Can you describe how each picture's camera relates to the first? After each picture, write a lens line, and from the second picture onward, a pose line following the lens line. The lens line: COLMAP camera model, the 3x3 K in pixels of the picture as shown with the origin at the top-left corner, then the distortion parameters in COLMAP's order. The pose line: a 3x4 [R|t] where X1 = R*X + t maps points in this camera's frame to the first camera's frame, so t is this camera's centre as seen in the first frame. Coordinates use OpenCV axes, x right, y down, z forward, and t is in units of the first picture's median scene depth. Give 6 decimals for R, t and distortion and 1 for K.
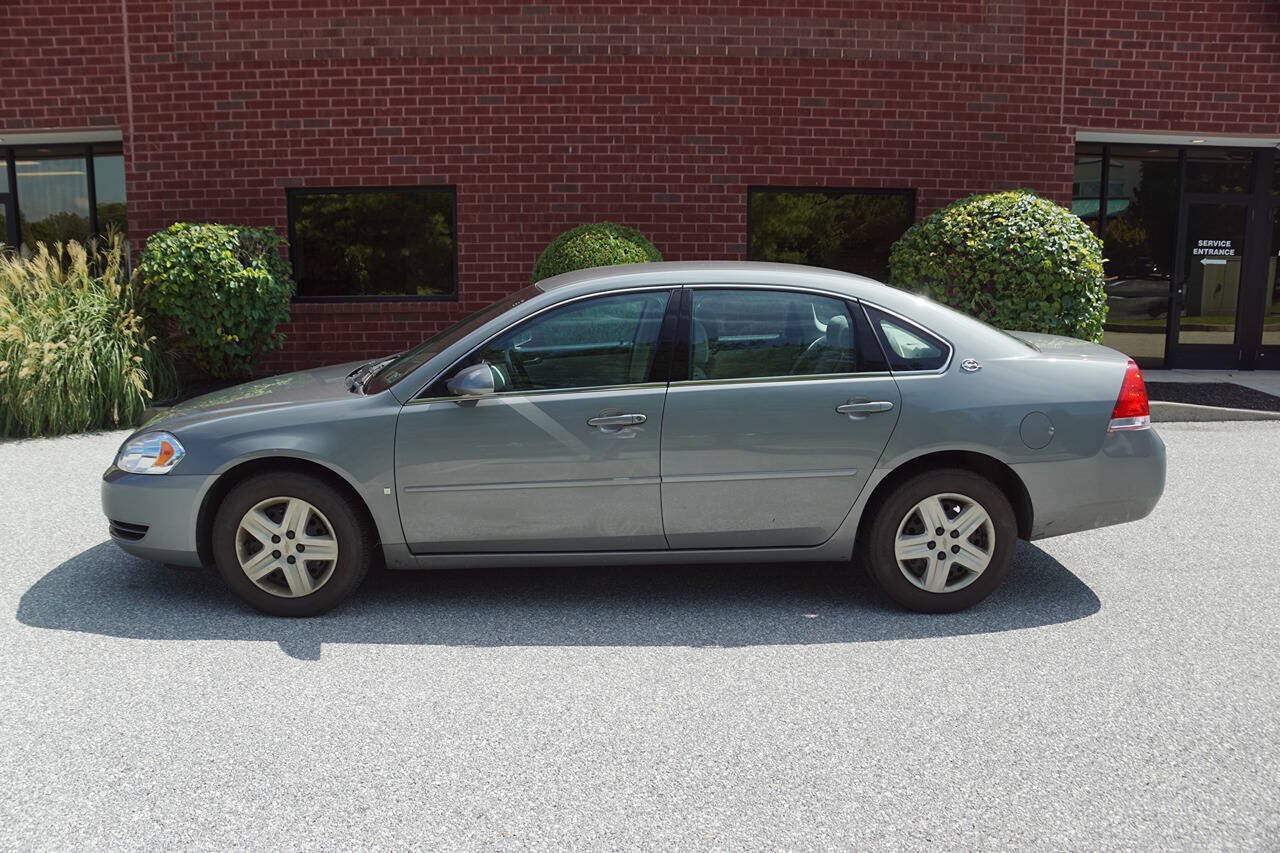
lens RADIAL K [[1017.4, 0, 622.2], [0, 1017.4, 468.3], [0, 0, 1]] dist [-0.166725, 0.109946]
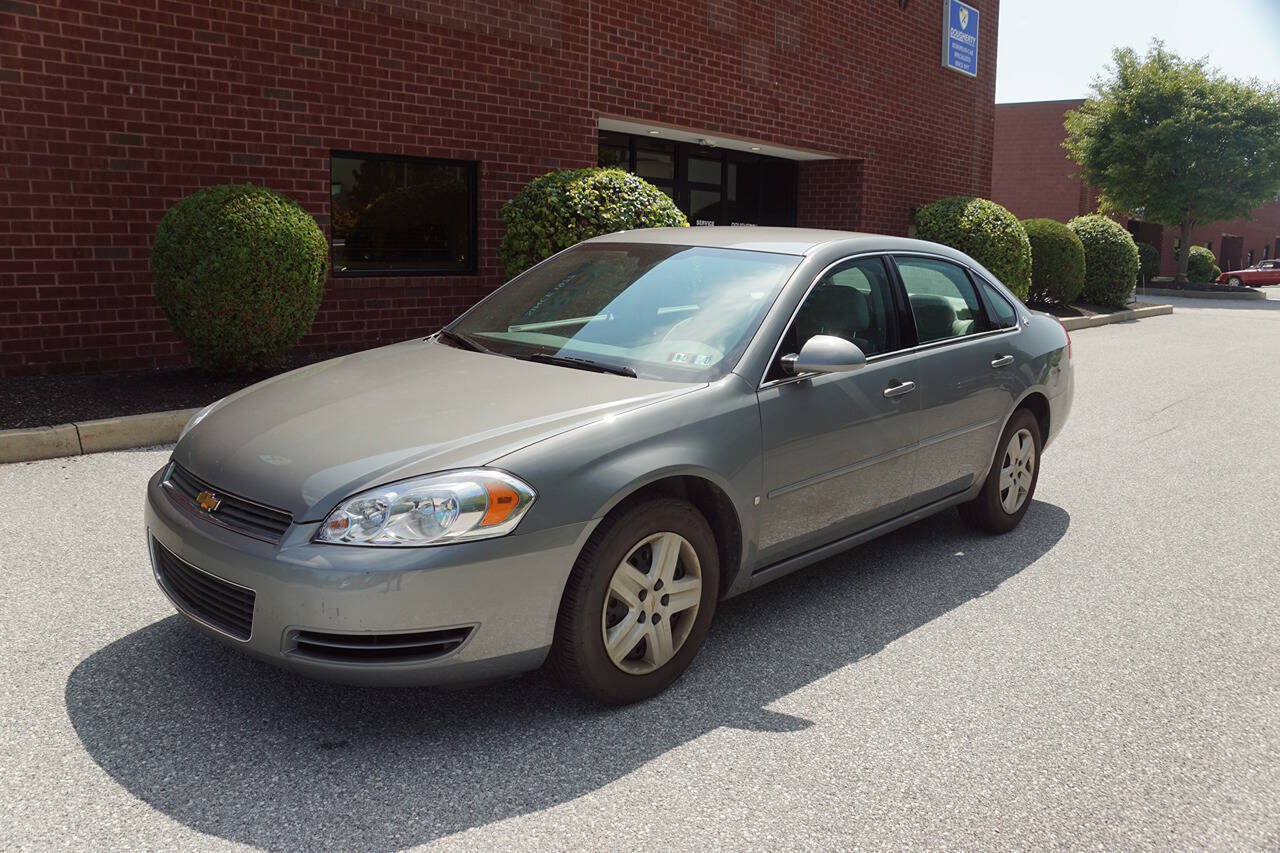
lens RADIAL K [[1017.0, 0, 622.7], [0, 1017.0, 456.8], [0, 0, 1]] dist [-0.178258, 0.125610]
pose [[0.703172, -0.128636, 0.699287, -0.350779], [0.124018, 0.990611, 0.057519, -0.028887], [-0.700121, 0.046278, 0.712523, 0.204391]]
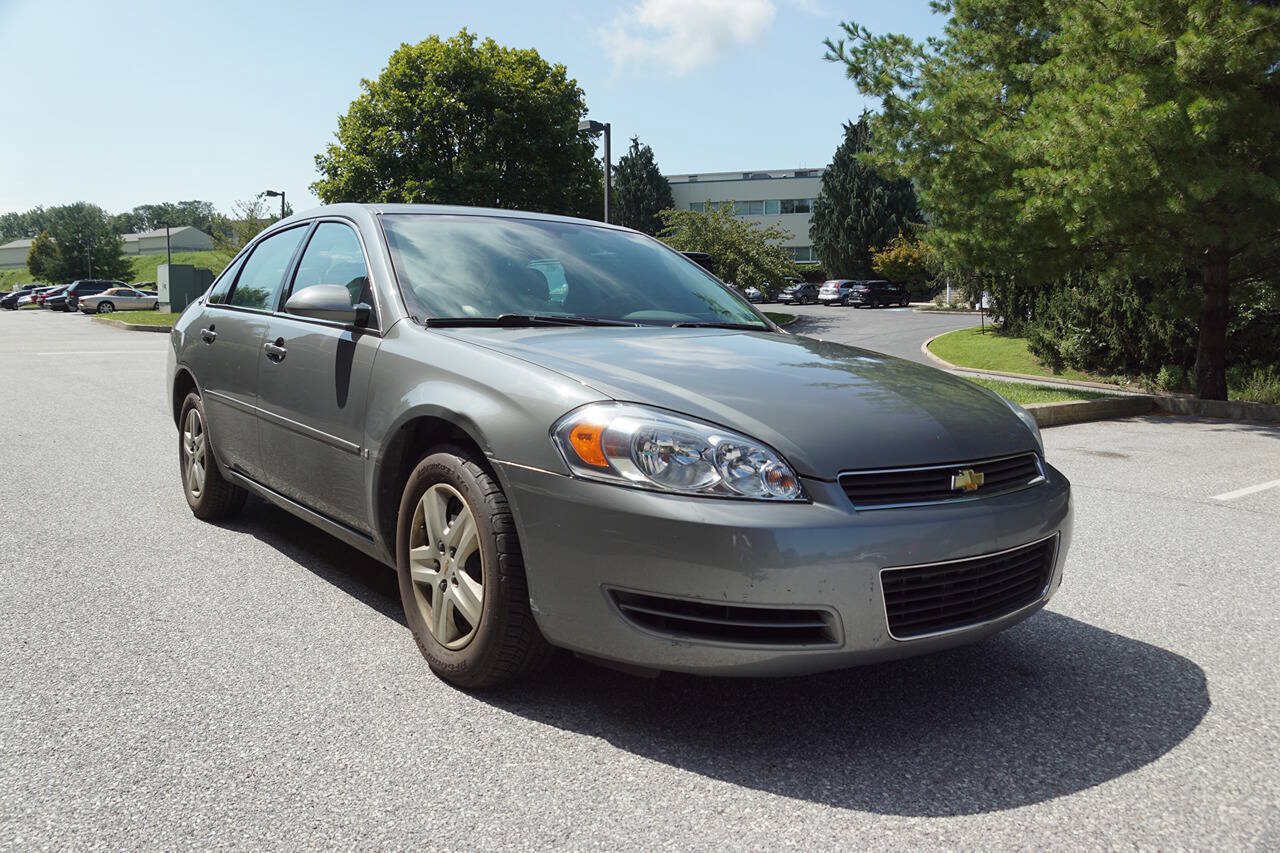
lens RADIAL K [[1018.0, 0, 617.4], [0, 1018.0, 467.4], [0, 0, 1]] dist [-0.174615, 0.120167]
pose [[-0.573406, -0.123417, 0.809922, -0.379521], [0.169220, 0.949429, 0.264479, -0.093999], [-0.801605, 0.288709, -0.523523, 0.679836]]
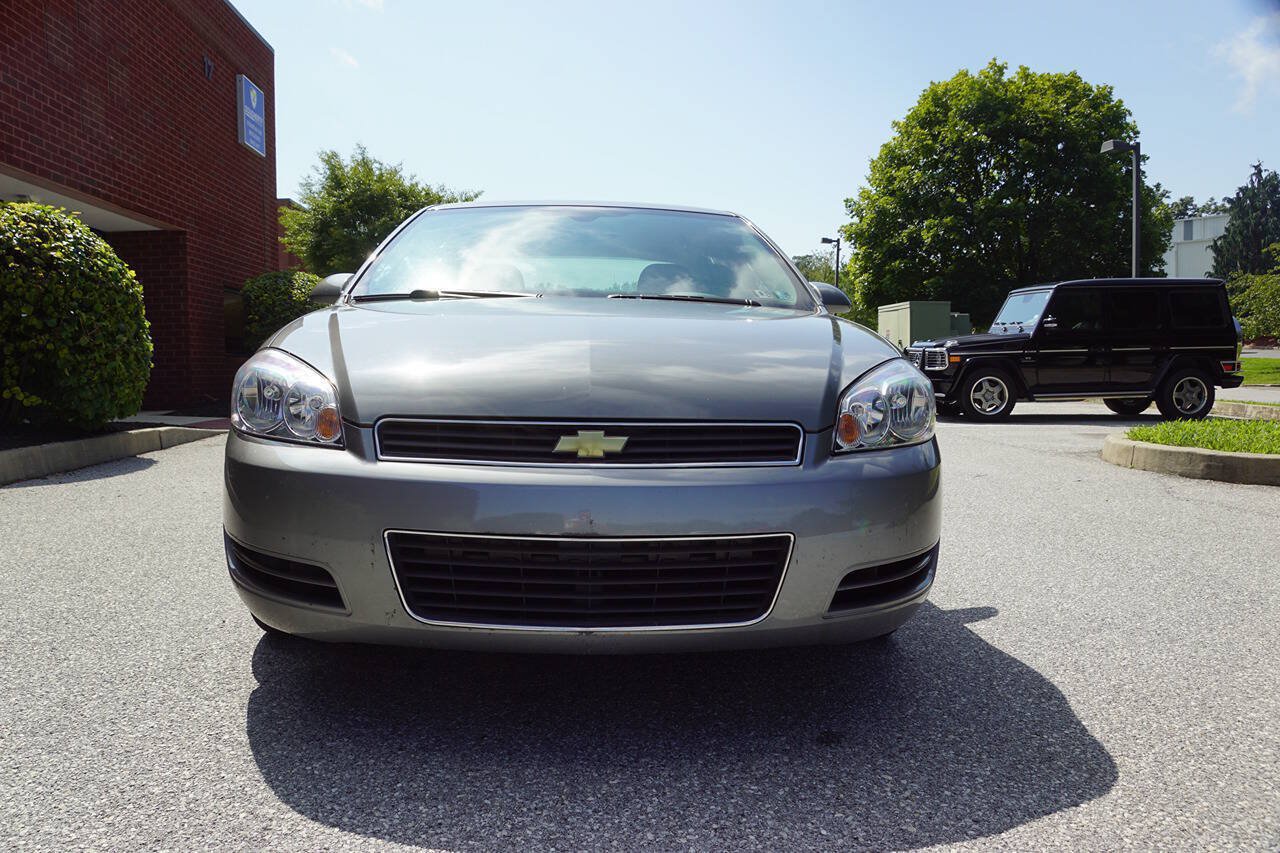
lens RADIAL K [[1018.0, 0, 620.9], [0, 1018.0, 463.4], [0, 0, 1]] dist [-0.174615, 0.120167]
pose [[-0.029586, -0.094789, 0.995058, -0.423115], [0.212960, 0.972040, 0.098928, -0.028493], [-0.976613, 0.214834, -0.008572, 0.487697]]
